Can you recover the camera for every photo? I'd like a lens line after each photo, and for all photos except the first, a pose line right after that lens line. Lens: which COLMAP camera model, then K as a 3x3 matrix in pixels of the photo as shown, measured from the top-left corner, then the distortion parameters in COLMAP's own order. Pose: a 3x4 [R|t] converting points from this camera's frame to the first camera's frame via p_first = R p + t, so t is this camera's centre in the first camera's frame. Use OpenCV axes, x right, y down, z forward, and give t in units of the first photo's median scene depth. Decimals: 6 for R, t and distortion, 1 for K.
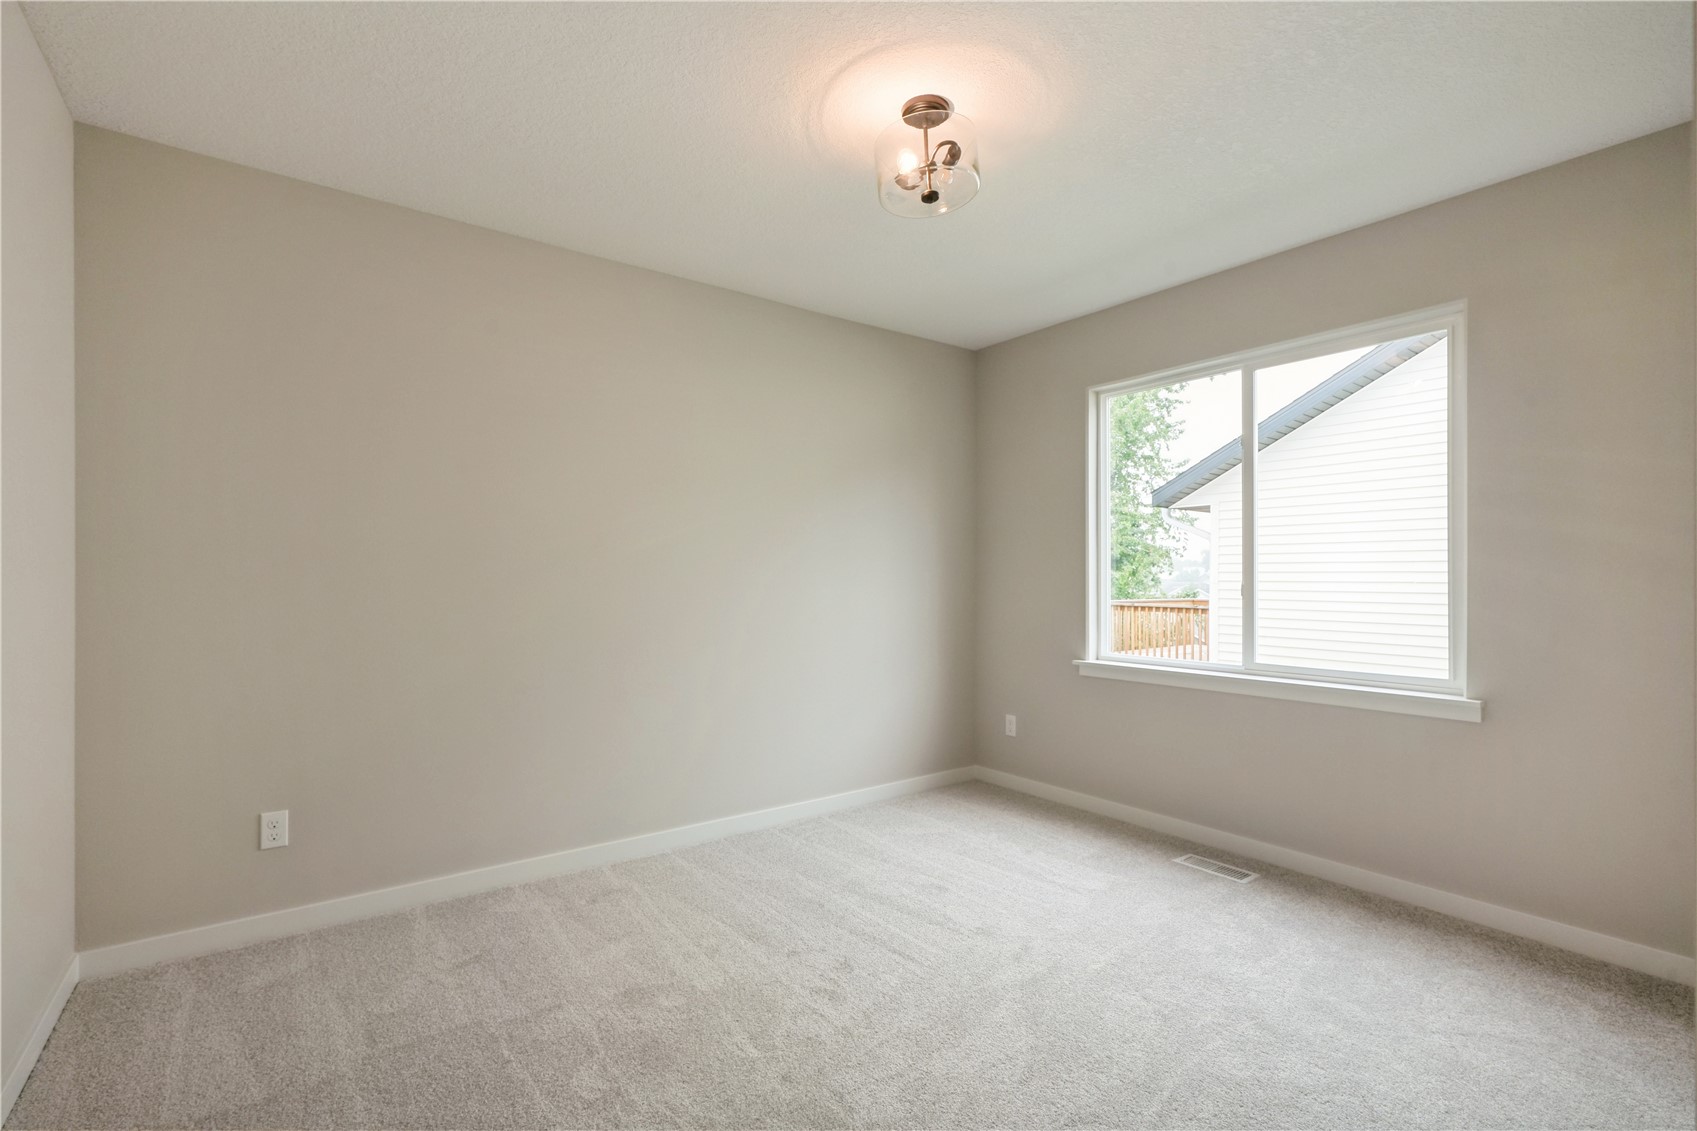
lens RADIAL K [[771.7, 0, 846.2], [0, 771.7, 560.3], [0, 0, 1]] dist [0.003800, 0.000470]
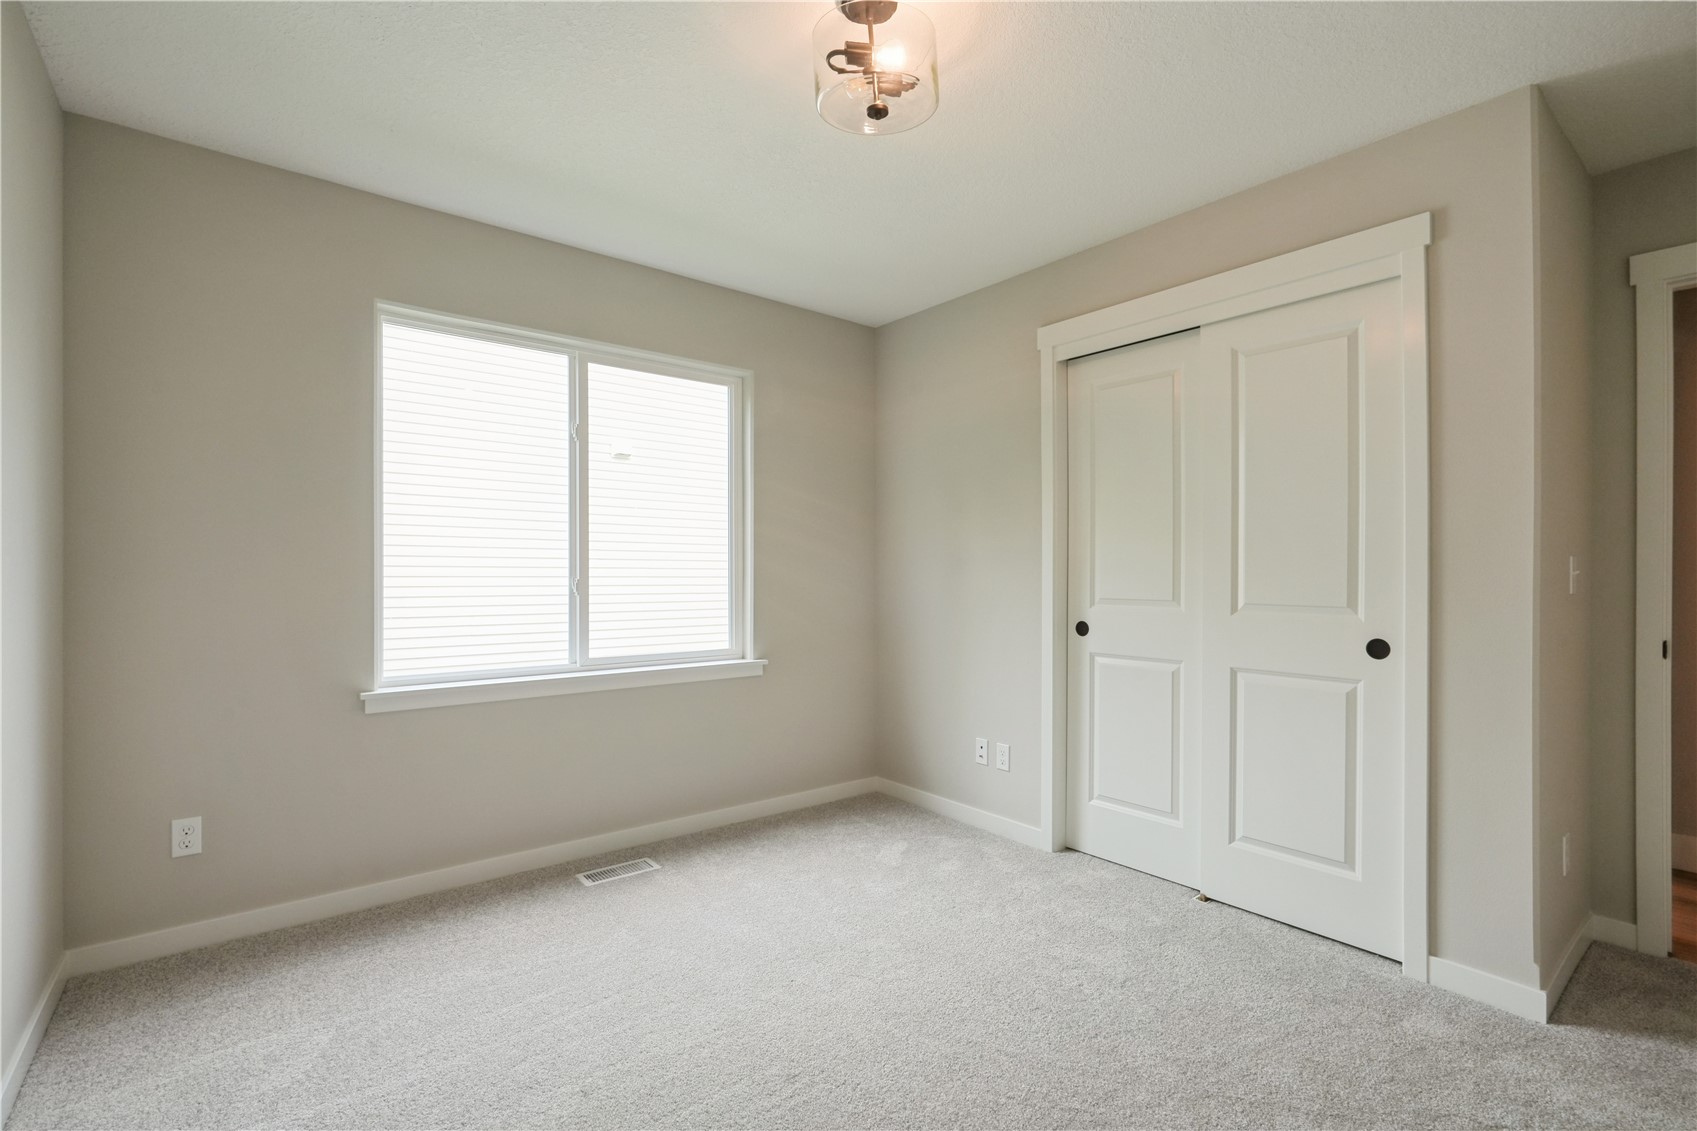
lens RADIAL K [[771.7, 0, 843.4], [0, 771.7, 559.3], [0, 0, 1]] dist [0.003800, 0.000470]
pose [[-0.037793, 0.021253, 0.999060, -0.454081], [-0.020875, 0.999539, -0.022053, 0.020340], [-0.999068, -0.021688, -0.037331, 0.683080]]
